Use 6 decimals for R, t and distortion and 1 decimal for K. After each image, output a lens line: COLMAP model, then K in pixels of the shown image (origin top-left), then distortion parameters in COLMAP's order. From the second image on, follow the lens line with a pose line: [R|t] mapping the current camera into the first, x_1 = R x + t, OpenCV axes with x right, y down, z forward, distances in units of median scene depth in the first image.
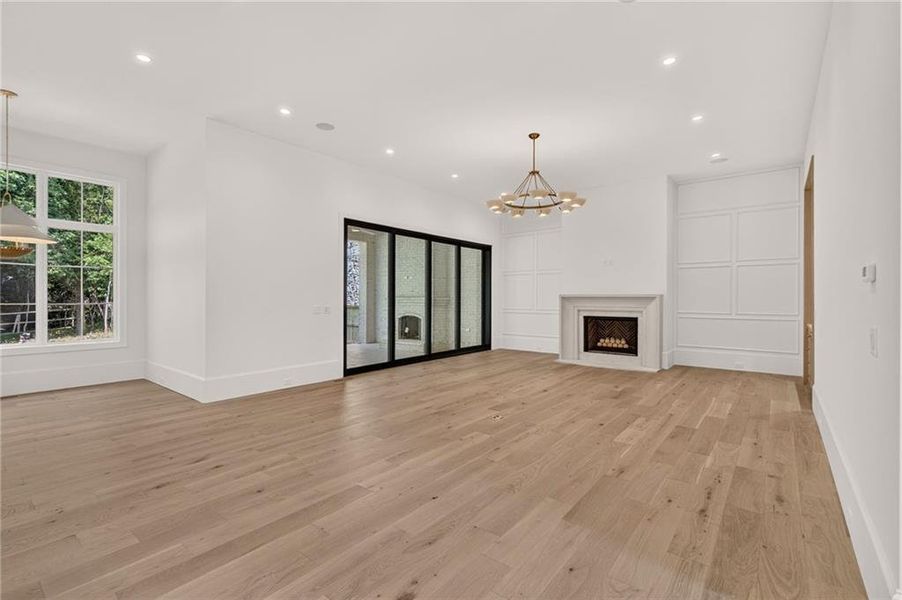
lens RADIAL K [[416.8, 0, 435.5], [0, 416.8, 301.2], [0, 0, 1]] dist [0.002510, -0.000606]
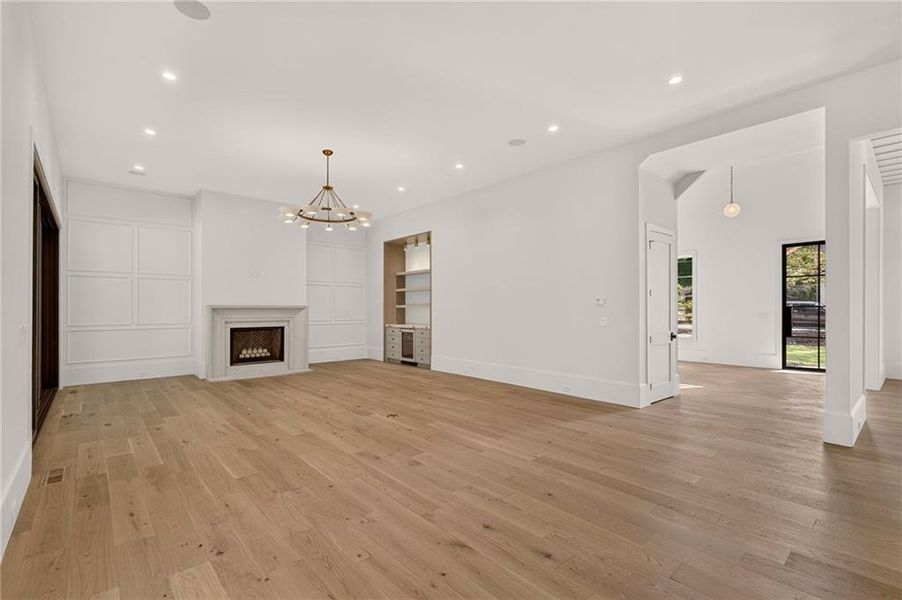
lens RADIAL K [[416.8, 0, 451.4], [0, 416.8, 305.2], [0, 0, 1]] dist [0.002510, -0.000606]
pose [[0.148369, 0.008740, 0.988893, -0.544181], [0.009944, 0.999897, -0.010329, -0.001202], [-0.988882, 0.011366, 0.148267, 0.397698]]
